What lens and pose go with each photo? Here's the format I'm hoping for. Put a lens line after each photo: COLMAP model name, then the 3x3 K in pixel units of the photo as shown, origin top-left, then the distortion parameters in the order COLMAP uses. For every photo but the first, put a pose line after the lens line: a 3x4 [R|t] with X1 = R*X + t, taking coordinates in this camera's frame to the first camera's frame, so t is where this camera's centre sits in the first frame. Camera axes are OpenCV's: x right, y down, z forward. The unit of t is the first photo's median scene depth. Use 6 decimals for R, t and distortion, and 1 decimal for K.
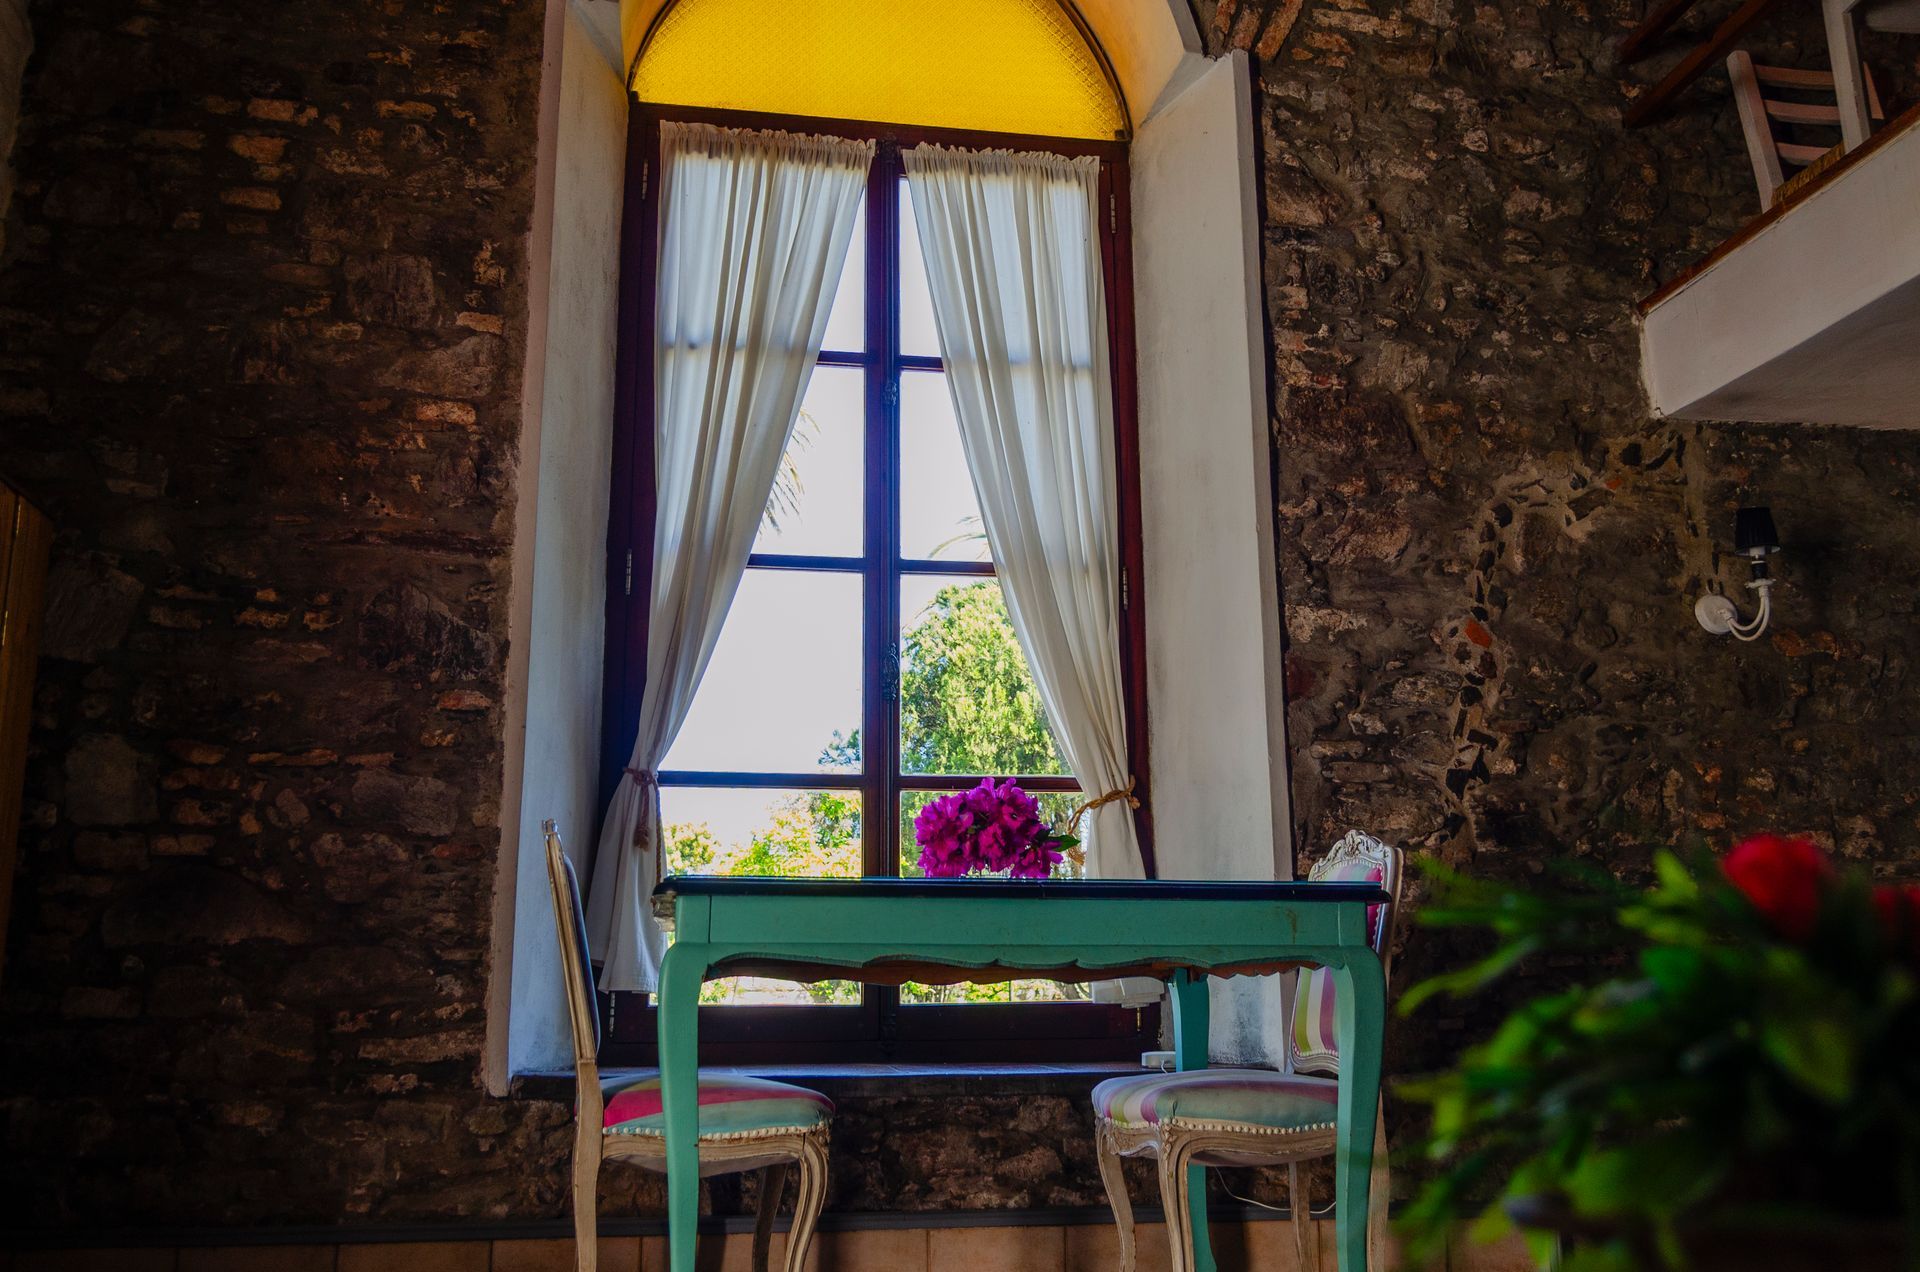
lens RADIAL K [[1545.8, 0, 960.0], [0, 1545.8, 636.0], [0, 0, 1]] dist [-0.000366, 0.010455]
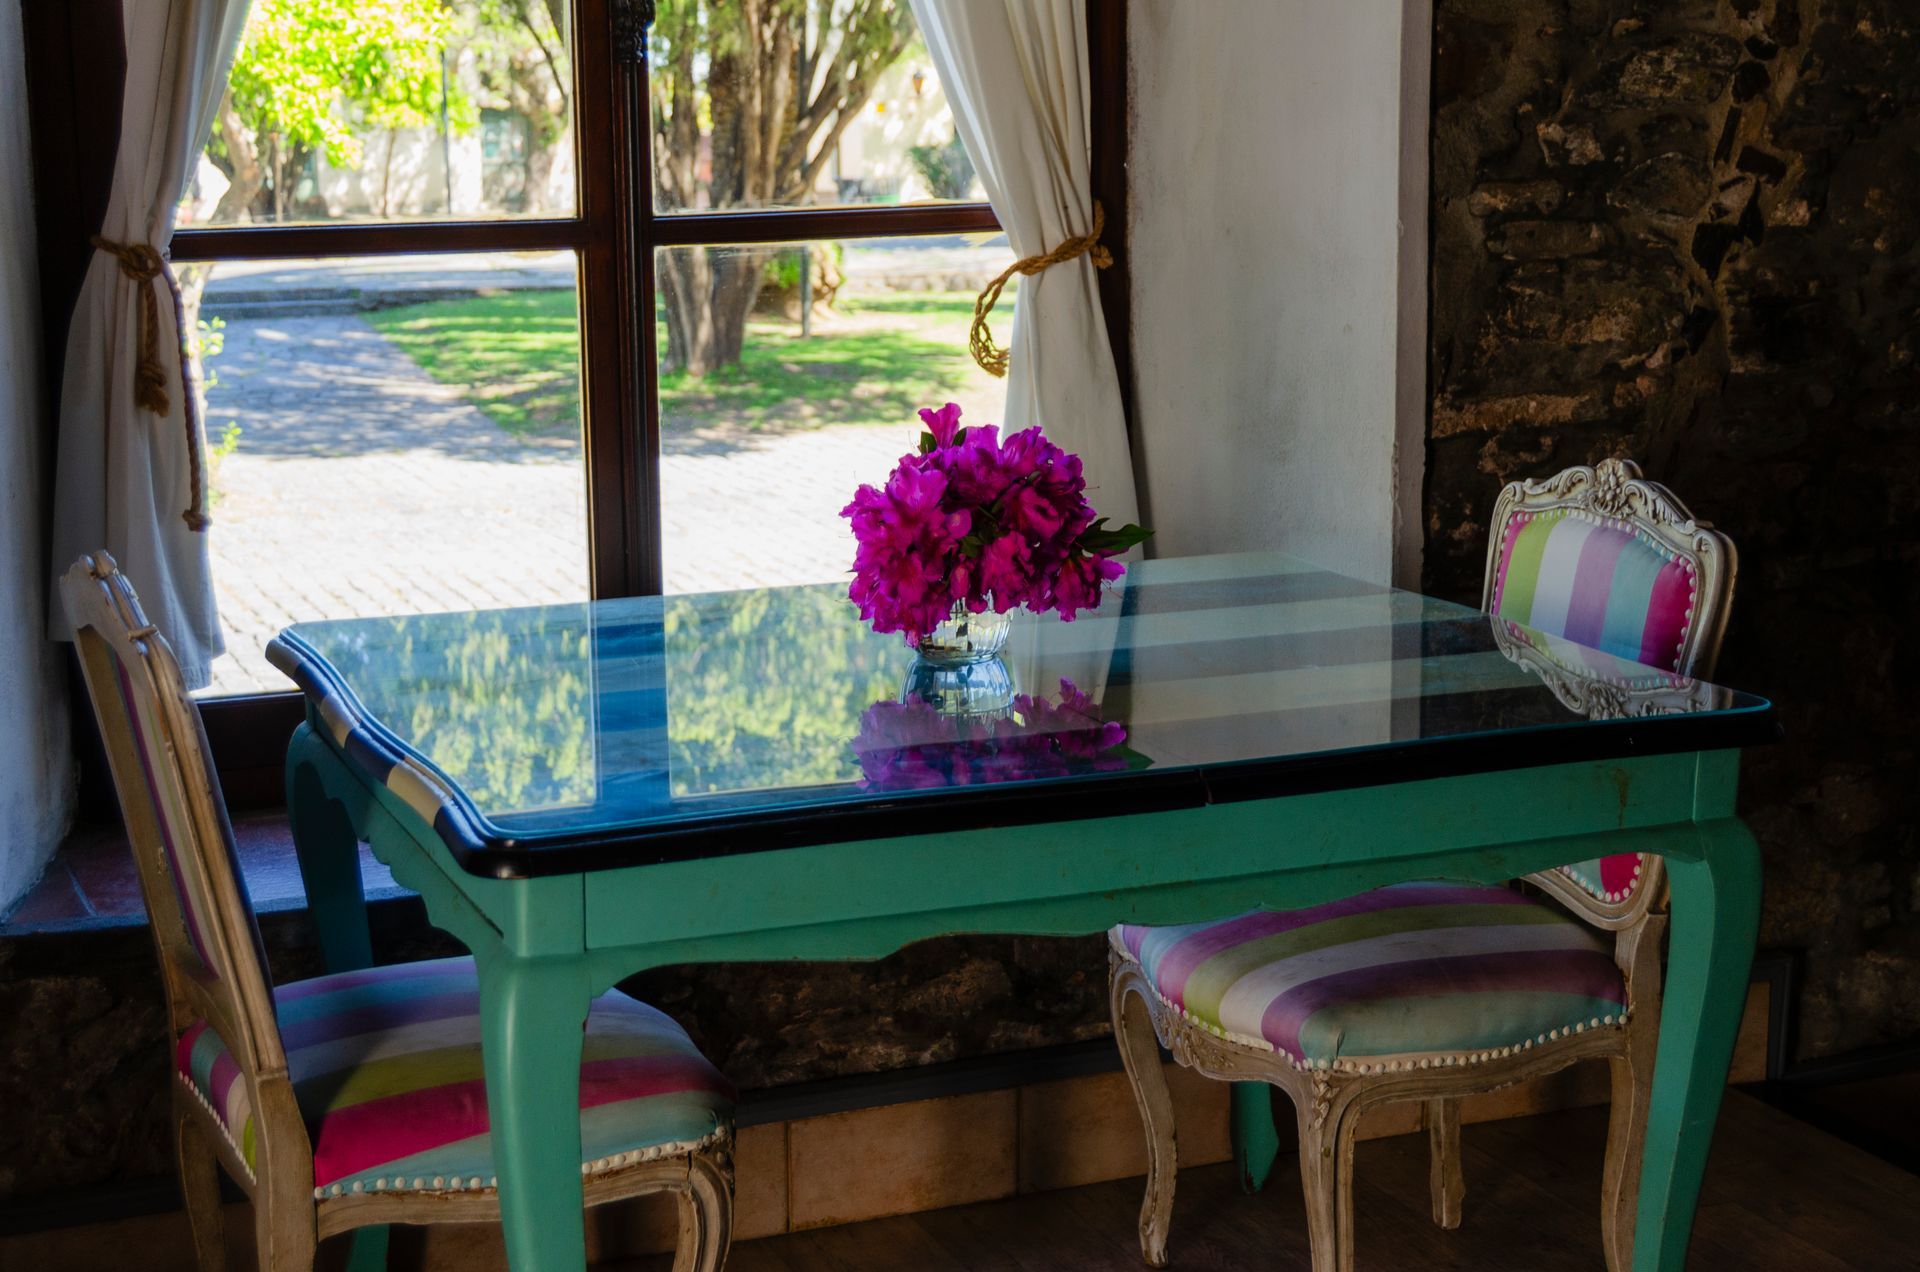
lens RADIAL K [[2887.8, 0, 1109.6], [0, 2887.8, 681.4], [0, 0, 1]] dist [-0.022827, 0.020213]
pose [[0.974967, -0.033865, 0.219756, -0.110716], [-0.052771, 0.924853, 0.376645, -0.135704], [-0.215997, -0.378813, 0.899914, 0.085423]]
